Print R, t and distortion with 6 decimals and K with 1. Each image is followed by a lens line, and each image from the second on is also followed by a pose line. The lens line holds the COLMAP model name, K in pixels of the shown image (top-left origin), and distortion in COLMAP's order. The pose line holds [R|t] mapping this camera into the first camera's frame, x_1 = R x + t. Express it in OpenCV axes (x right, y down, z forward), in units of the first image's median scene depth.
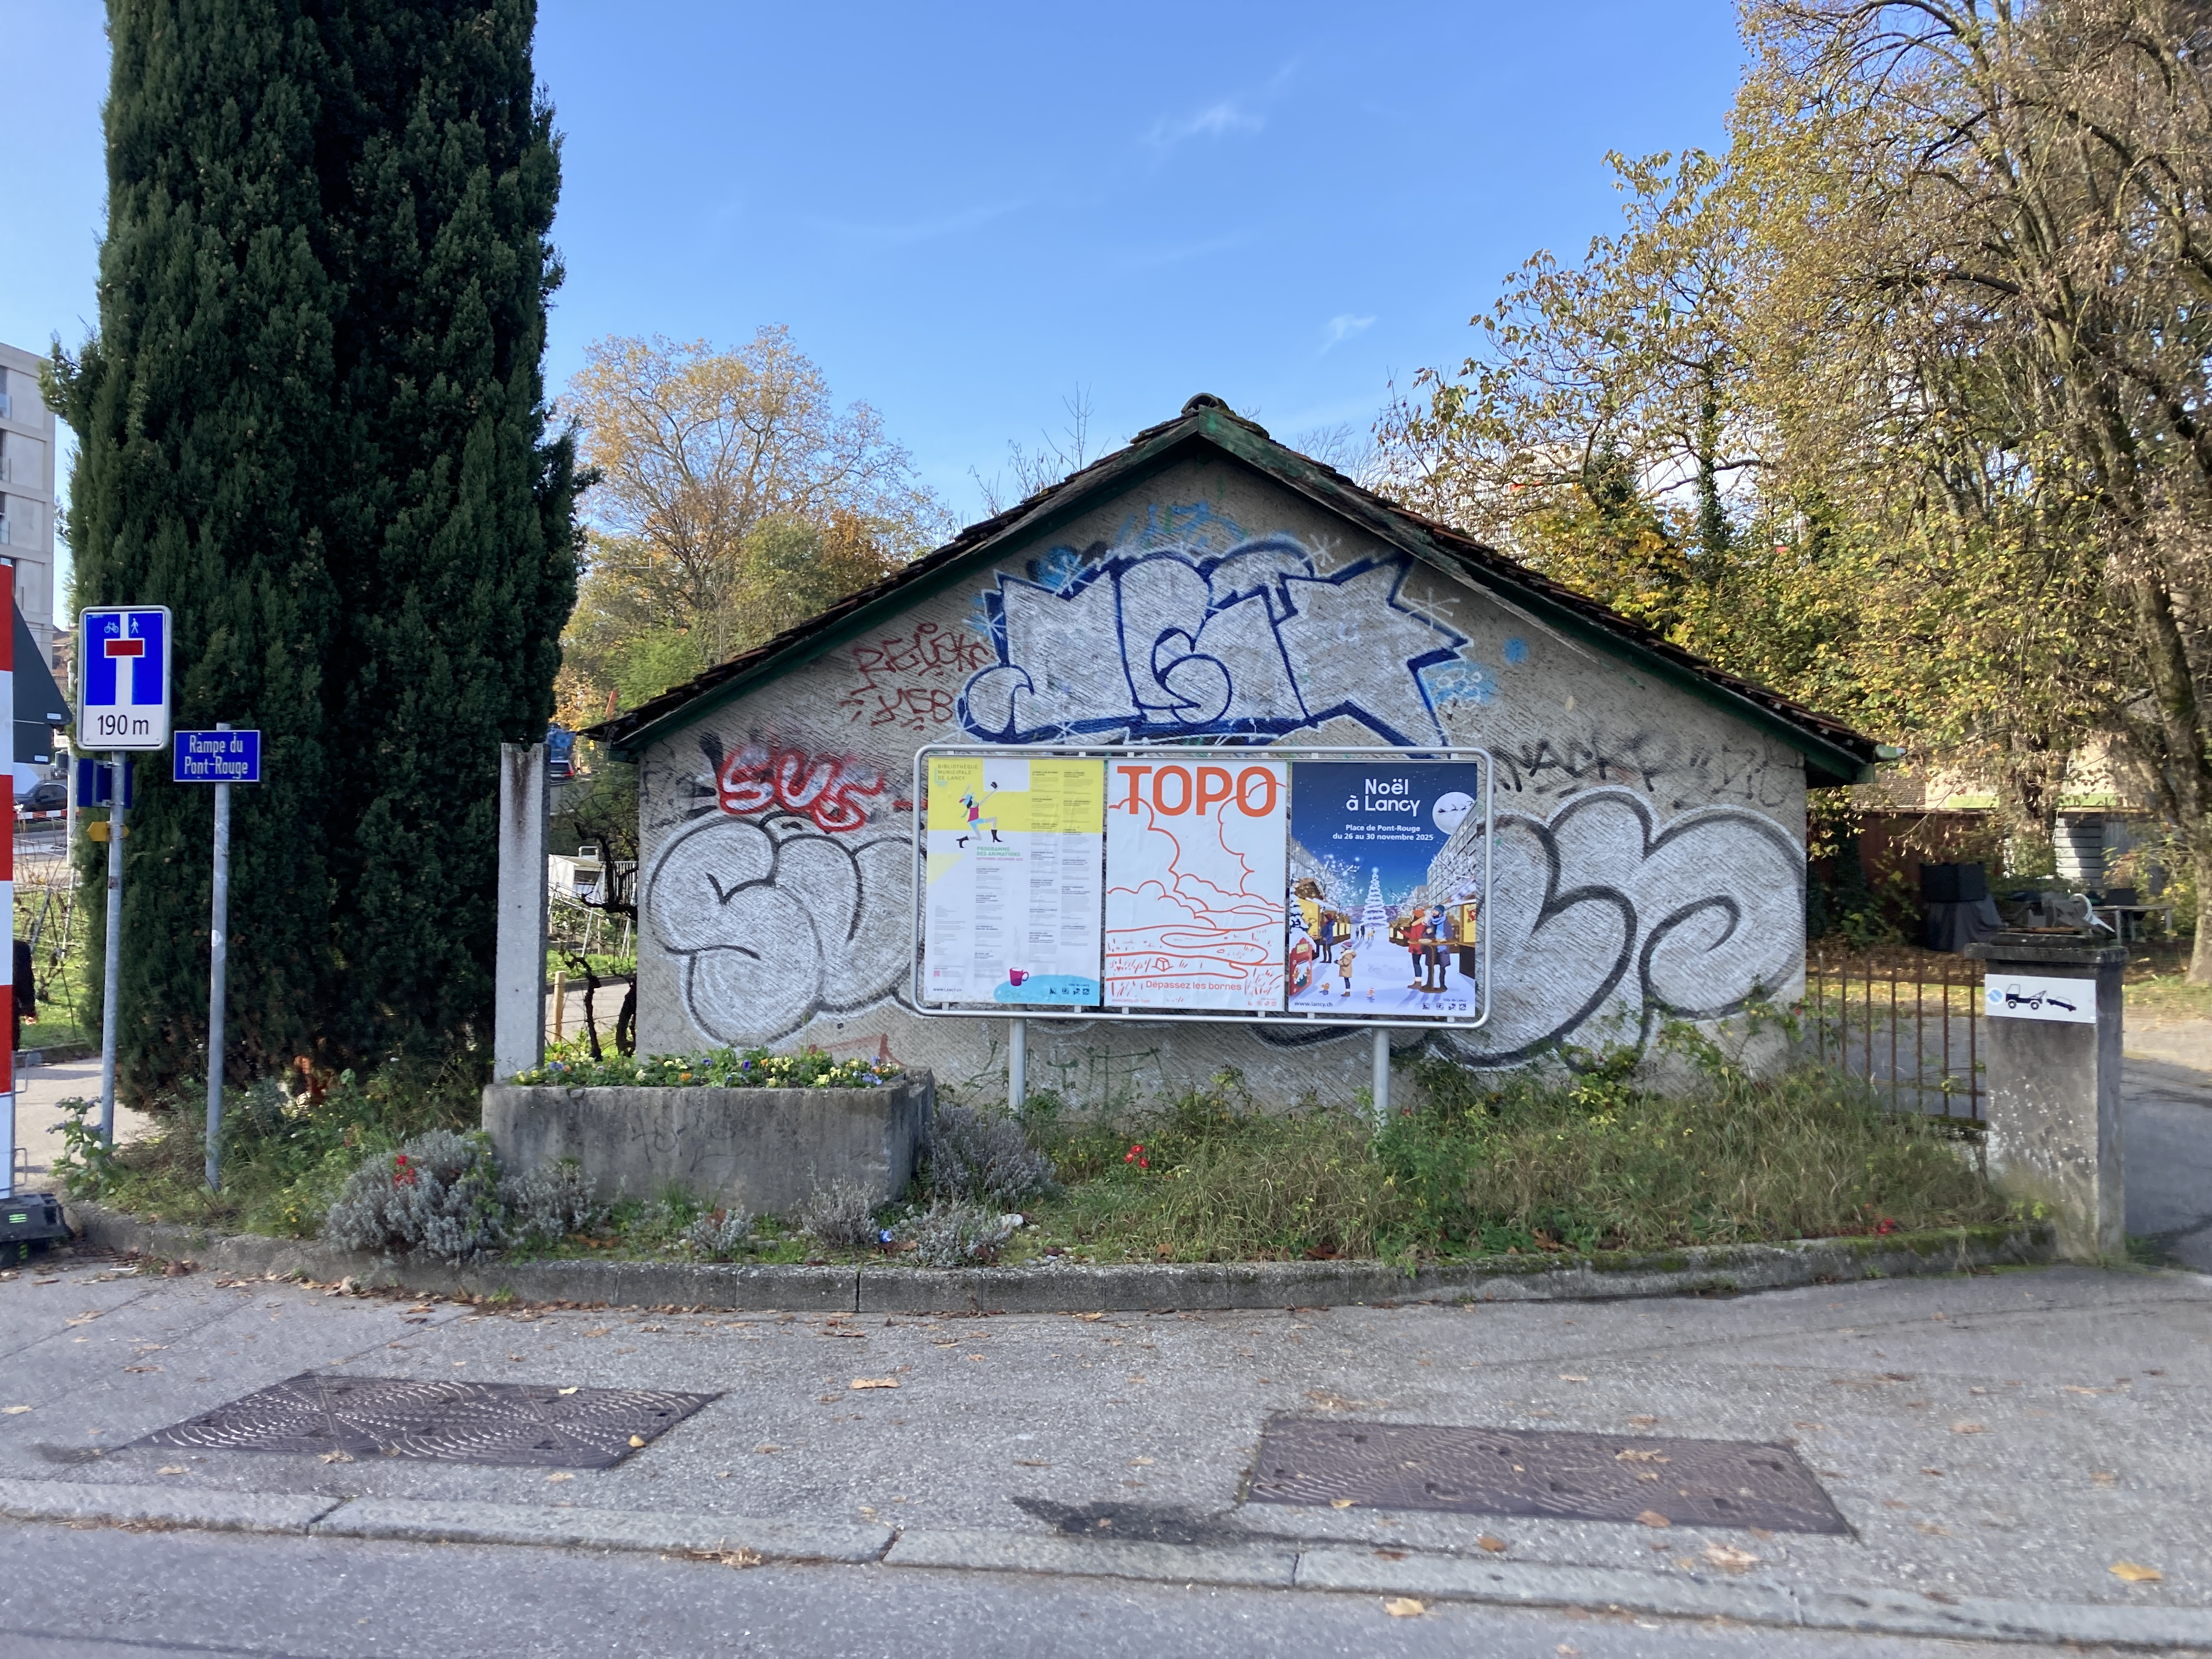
lens RADIAL K [[1783.7, 0, 1115.7], [0, 1783.7, 802.7], [0, 0, 1]] dist [0.151317, -0.334466]
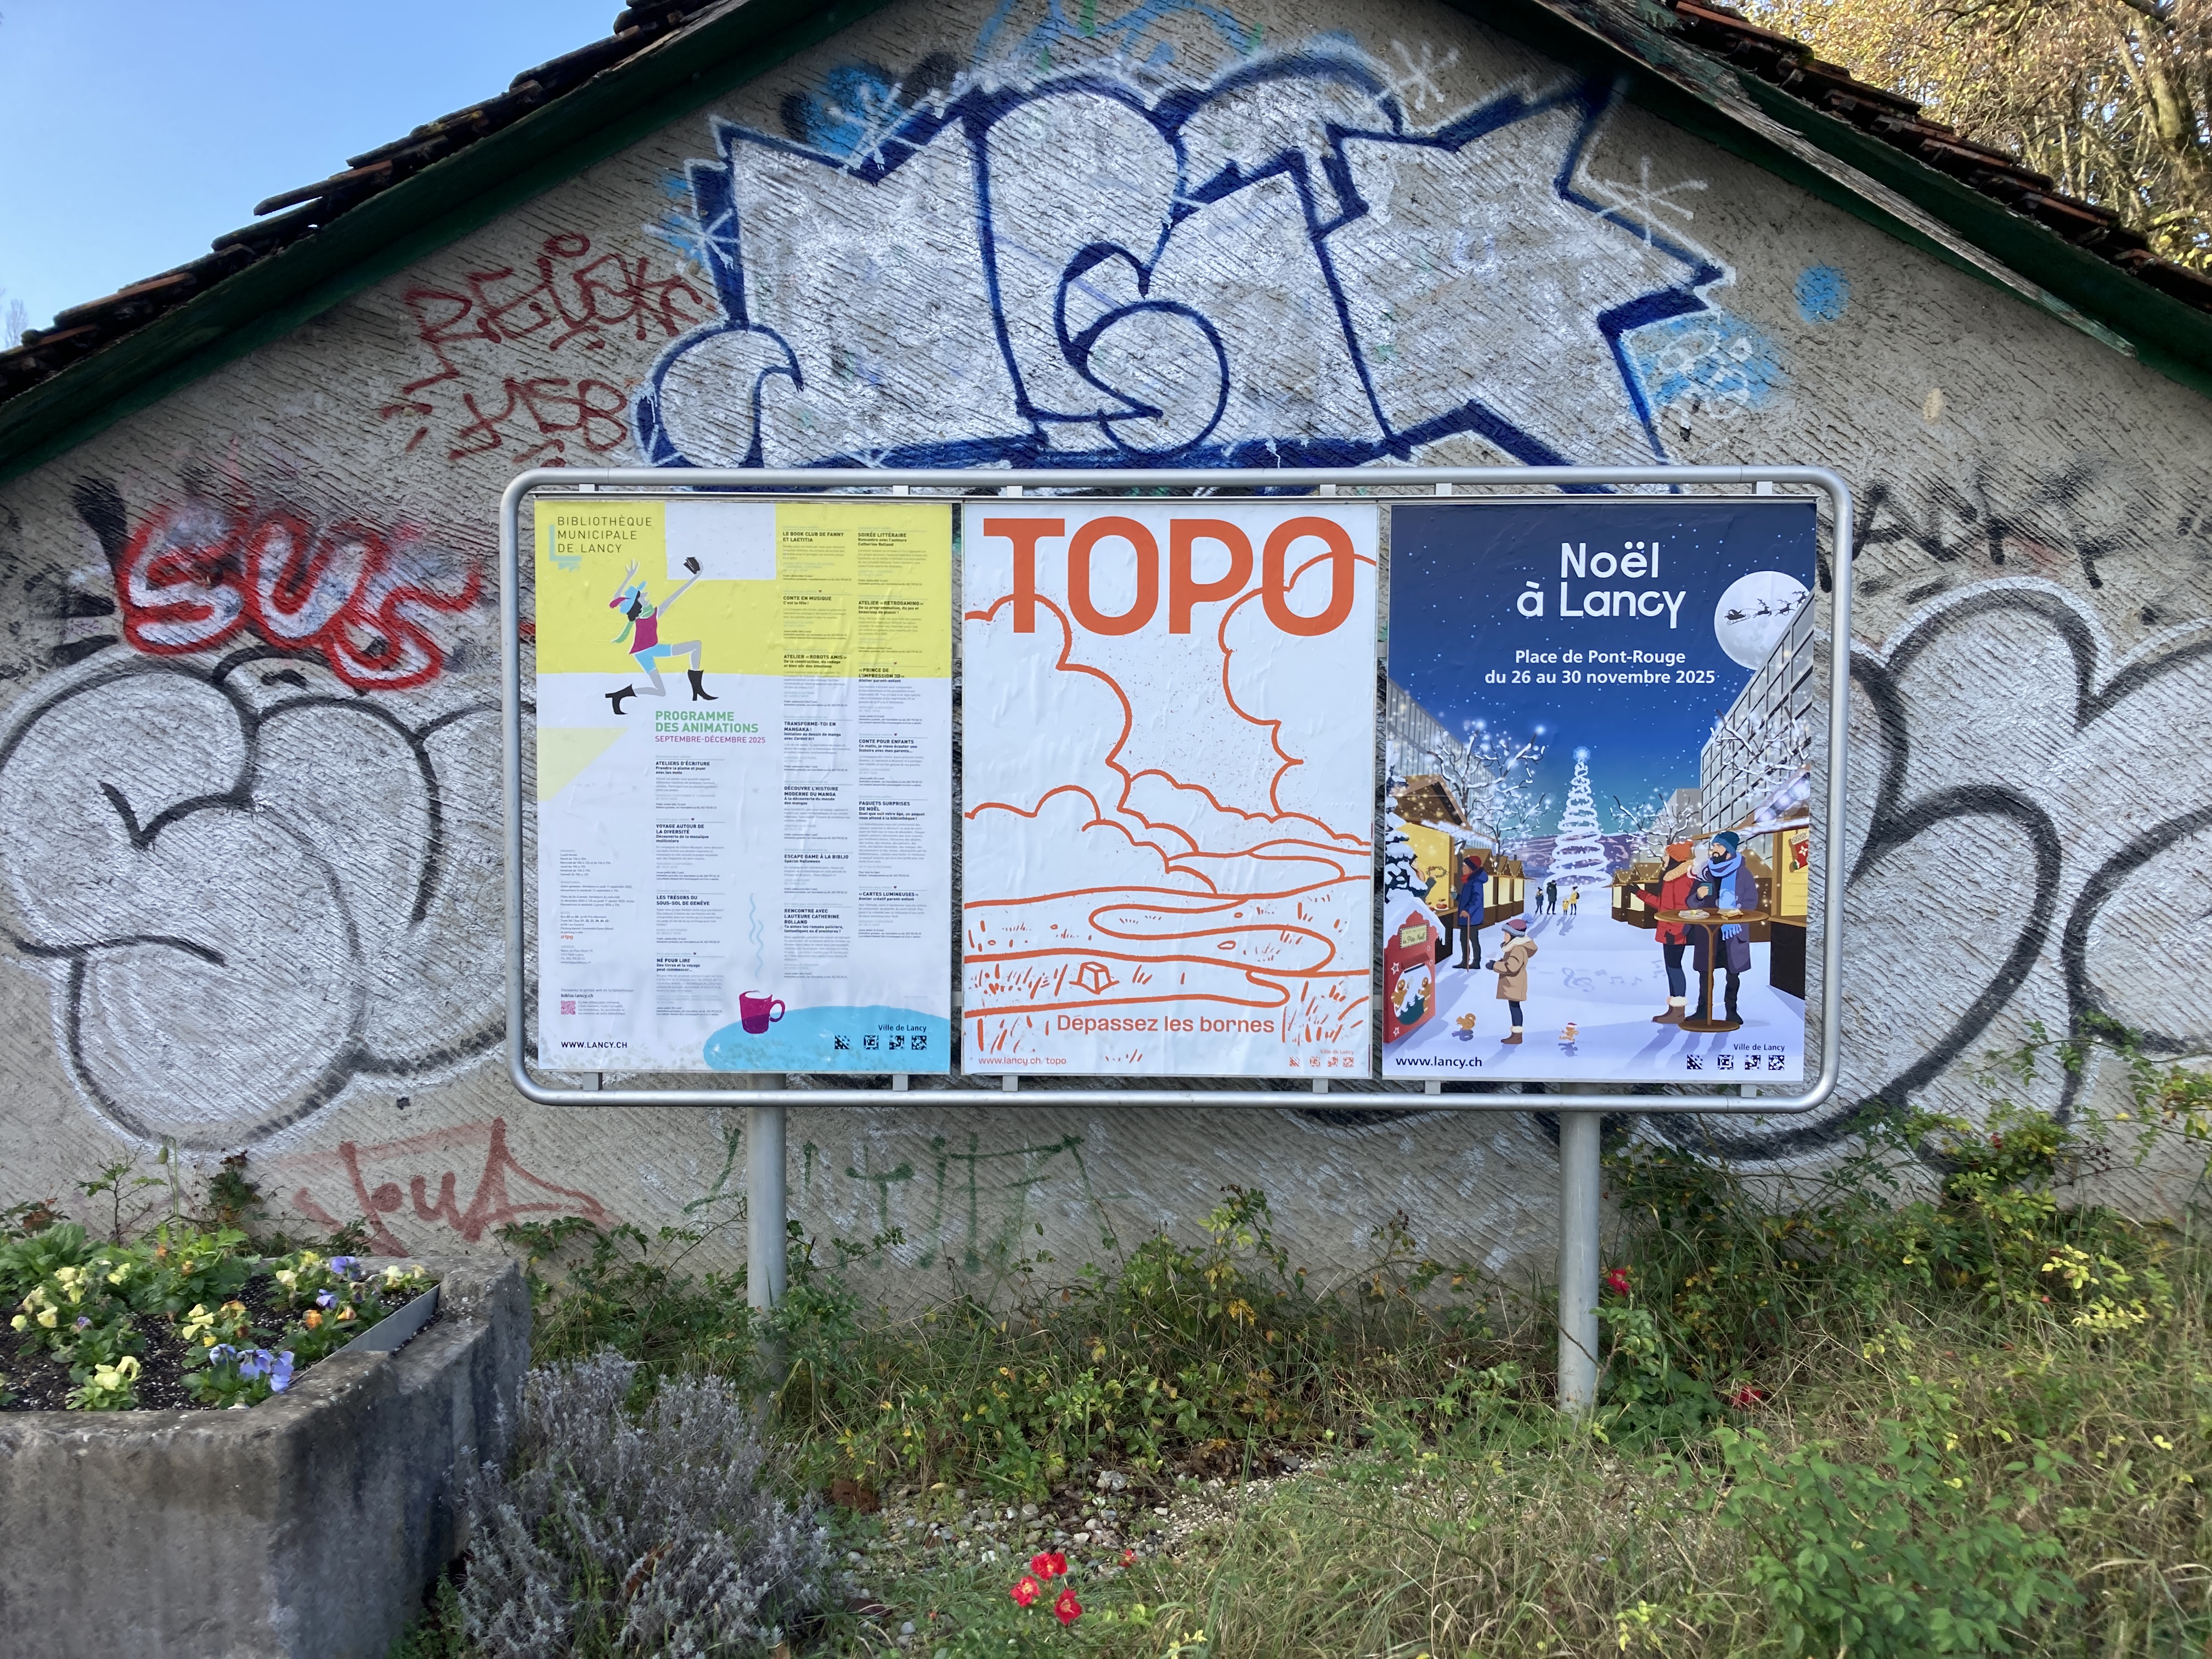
lens RADIAL K [[1783.7, 0, 1115.7], [0, 1783.7, 802.7], [0, 0, 1]] dist [0.151317, -0.334466]
pose [[0.997779, -0.012540, 0.065421, 0.003257], [0.009550, 0.998904, 0.045812, 0.026085], [-0.065924, -0.045086, 0.996806, 0.527441]]
